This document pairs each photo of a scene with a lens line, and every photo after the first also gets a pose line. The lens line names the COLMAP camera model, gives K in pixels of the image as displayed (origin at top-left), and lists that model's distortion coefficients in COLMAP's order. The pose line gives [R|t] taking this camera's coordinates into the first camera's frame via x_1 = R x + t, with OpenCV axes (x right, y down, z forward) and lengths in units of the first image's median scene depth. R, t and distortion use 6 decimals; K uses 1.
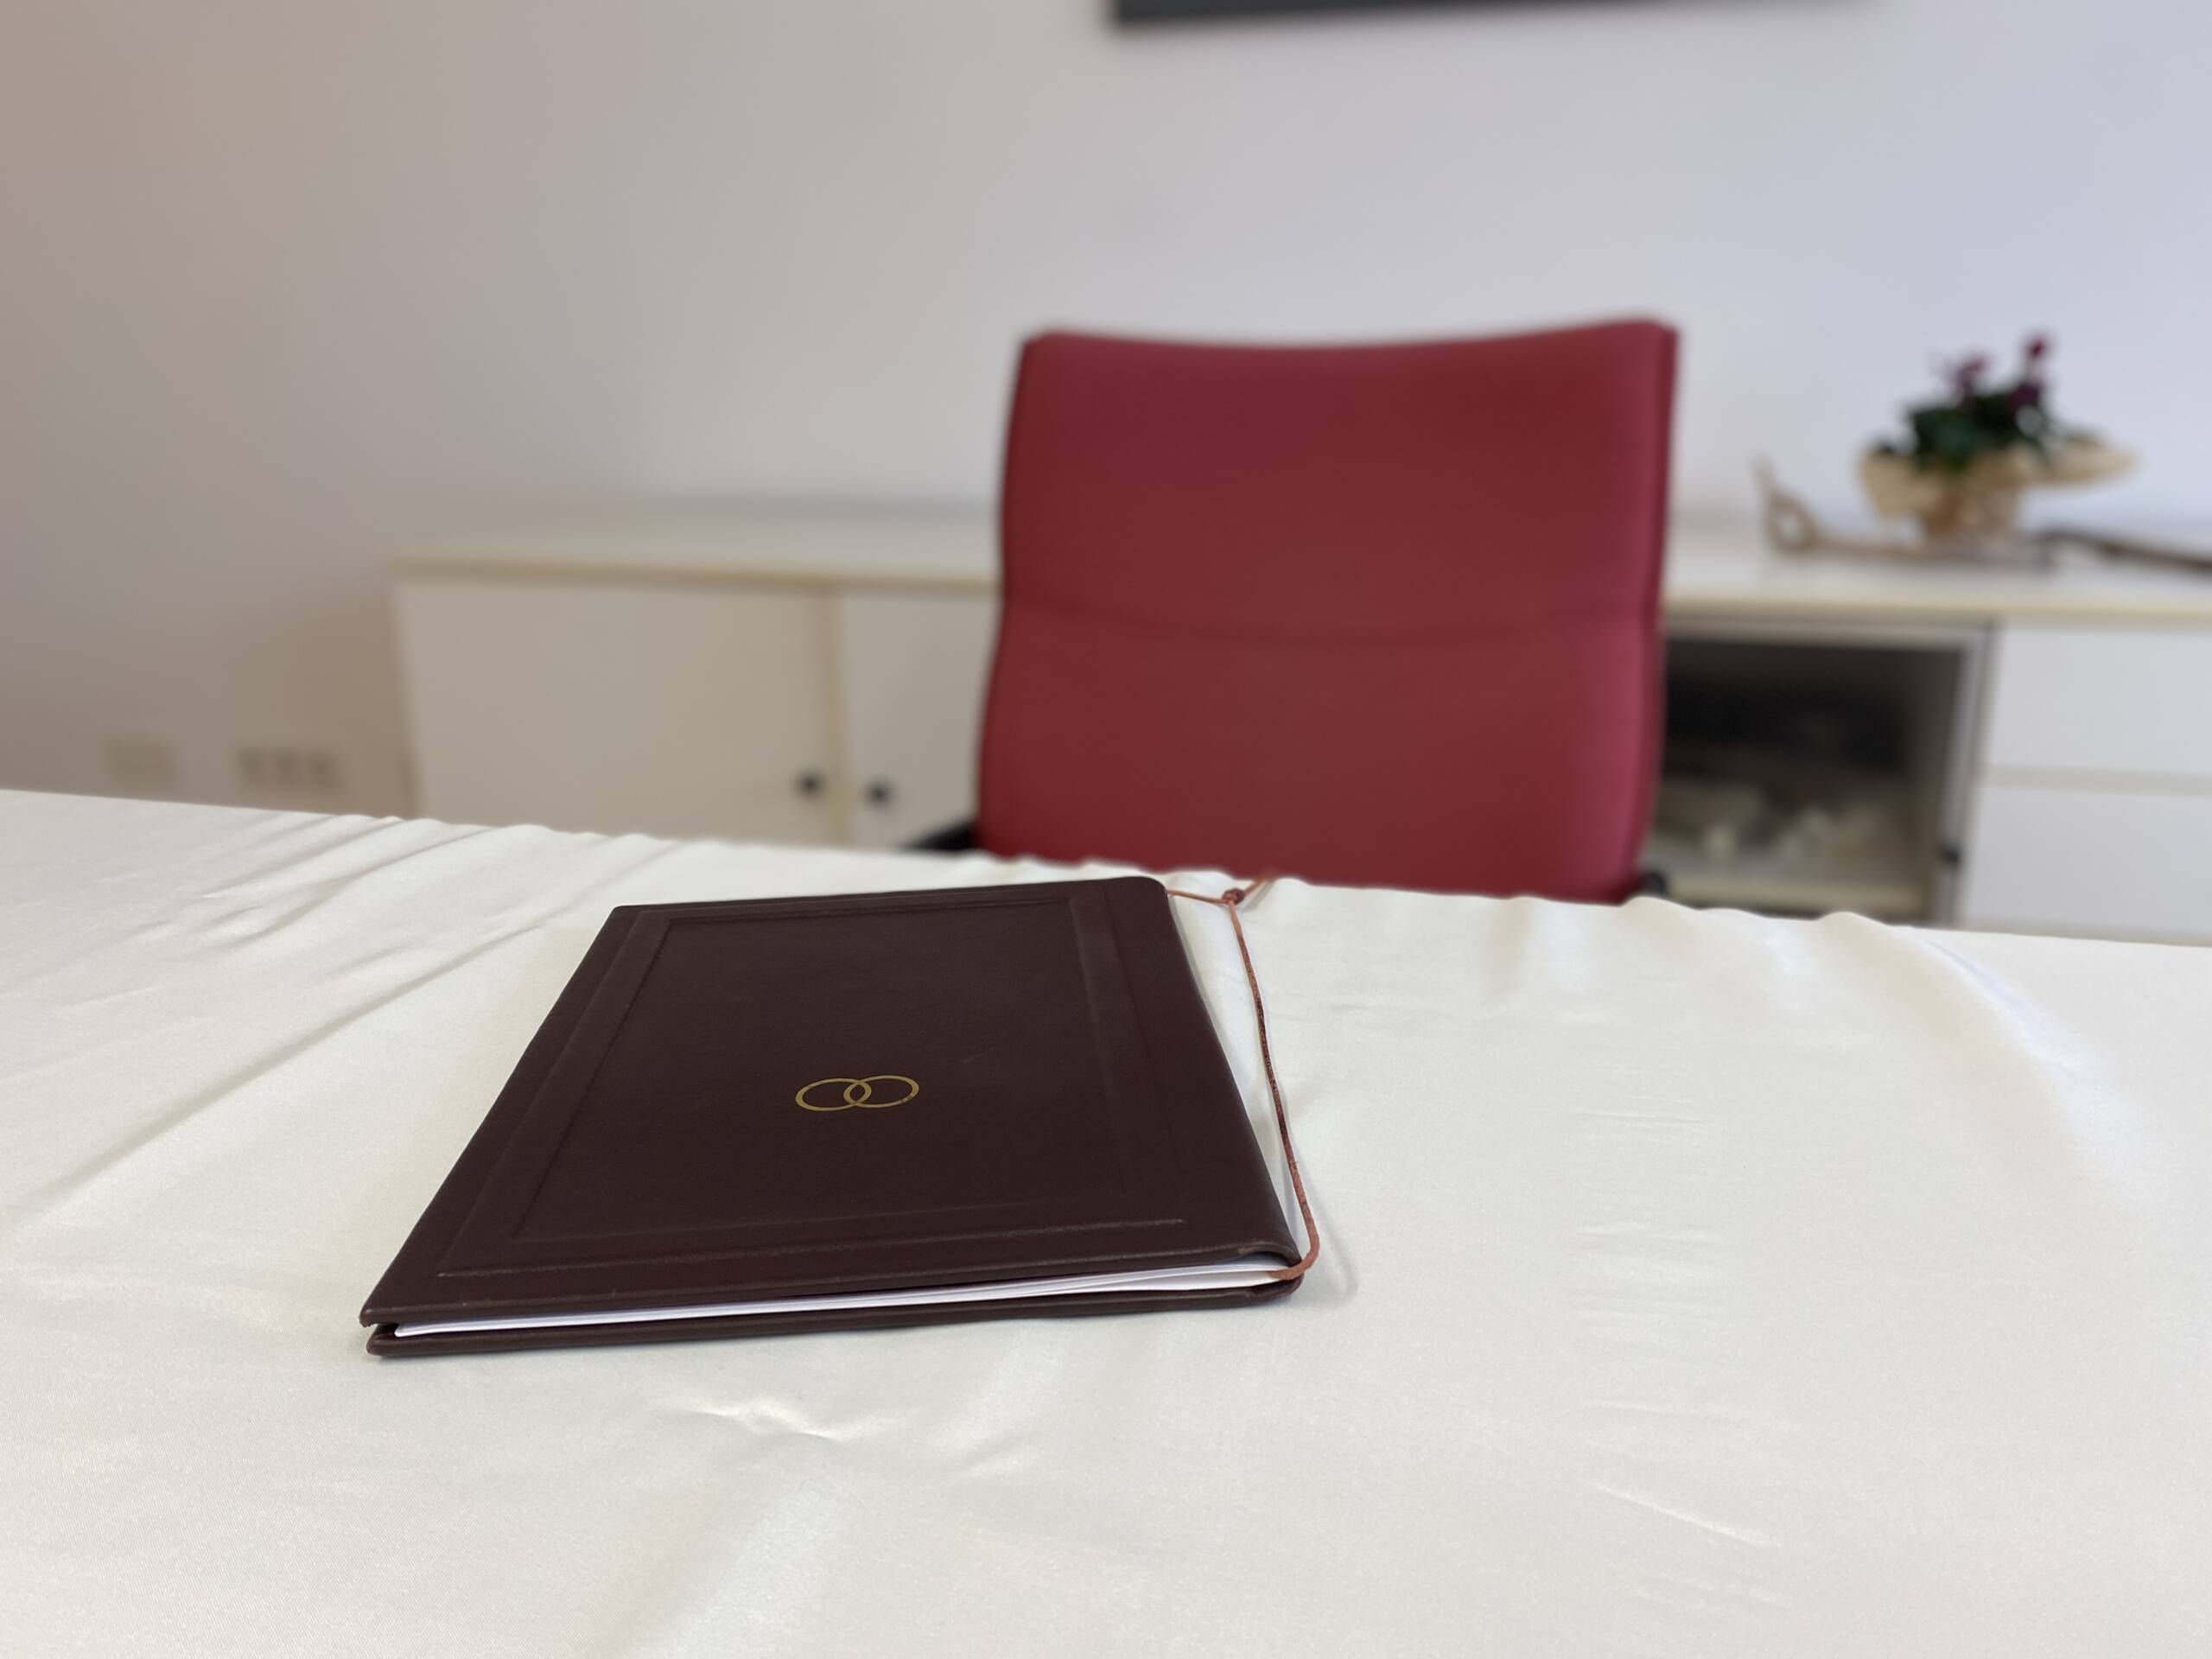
lens RADIAL K [[1774.7, 0, 1115.3], [0, 1774.7, 832.9], [0, 0, 1]] dist [0.031299, -0.032223]
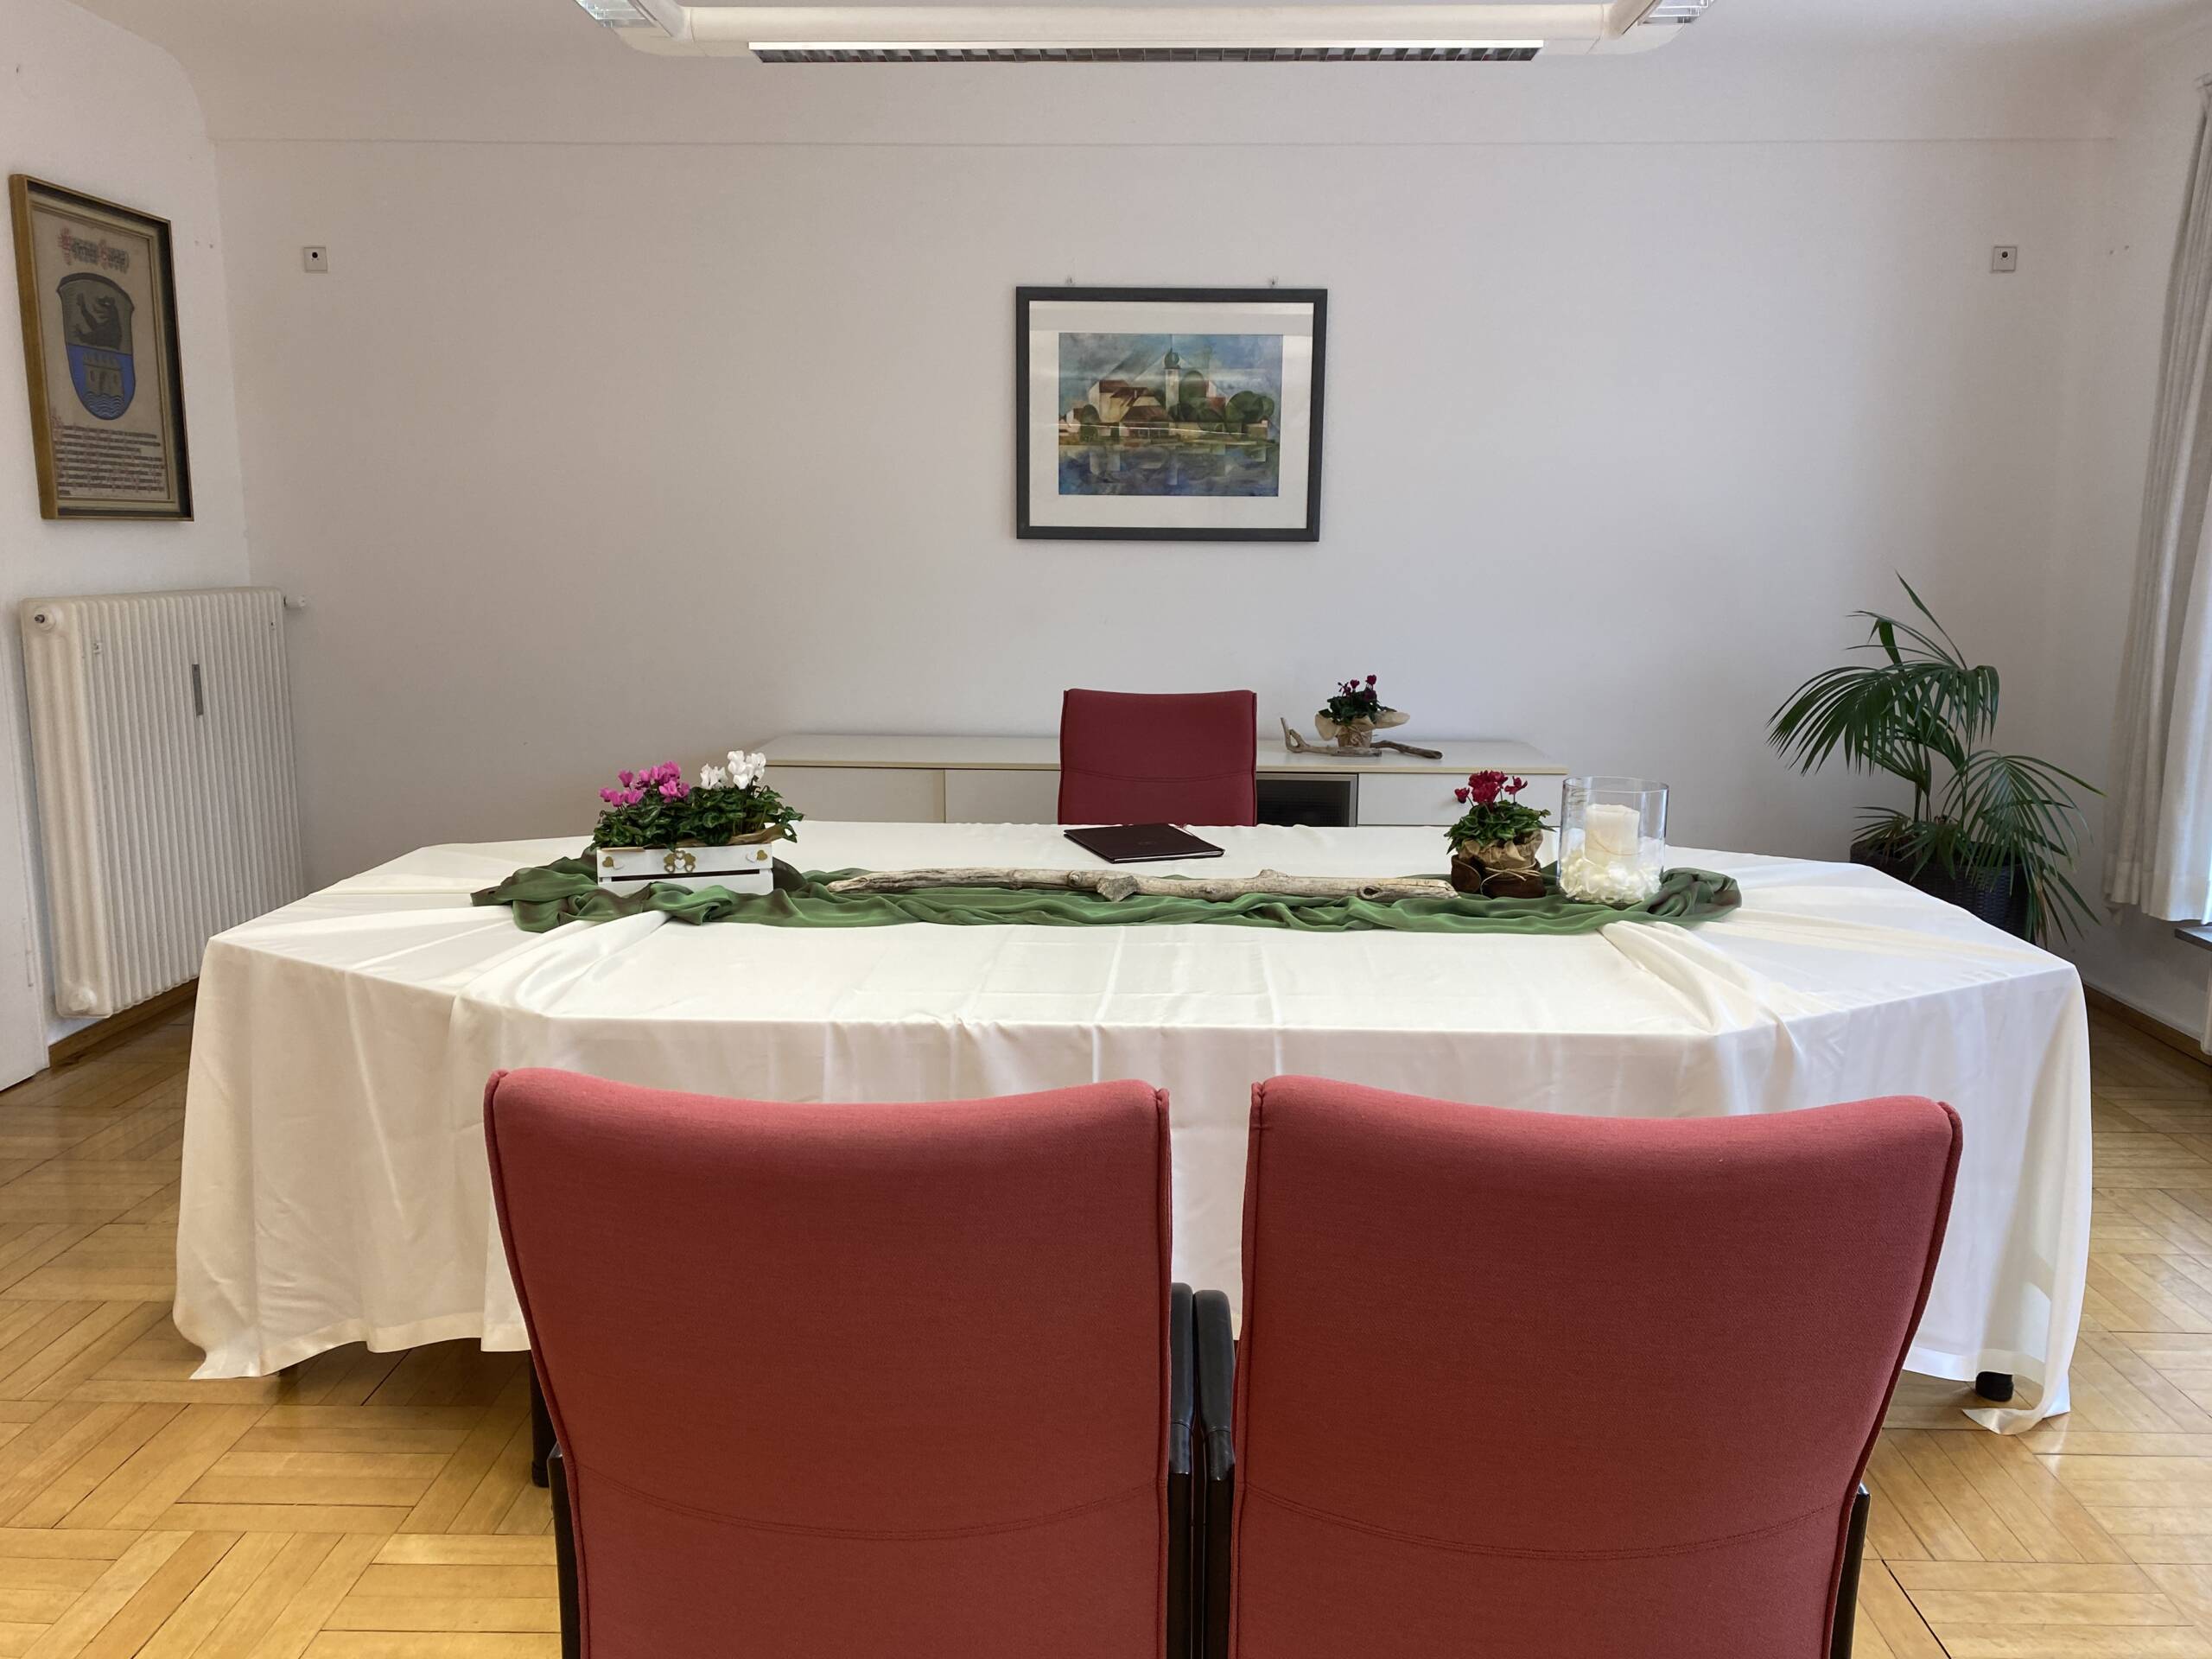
lens RADIAL K [[1774.7, 0, 1101.4], [0, 1774.7, 831.6], [0, 0, 1]] dist [0.031299, -0.032223]
pose [[0.971694, -0.022310, 0.235187, -0.563035], [0.049052, 0.992888, -0.108477, 0.251330], [-0.231094, 0.116942, 0.965878, -1.580382]]
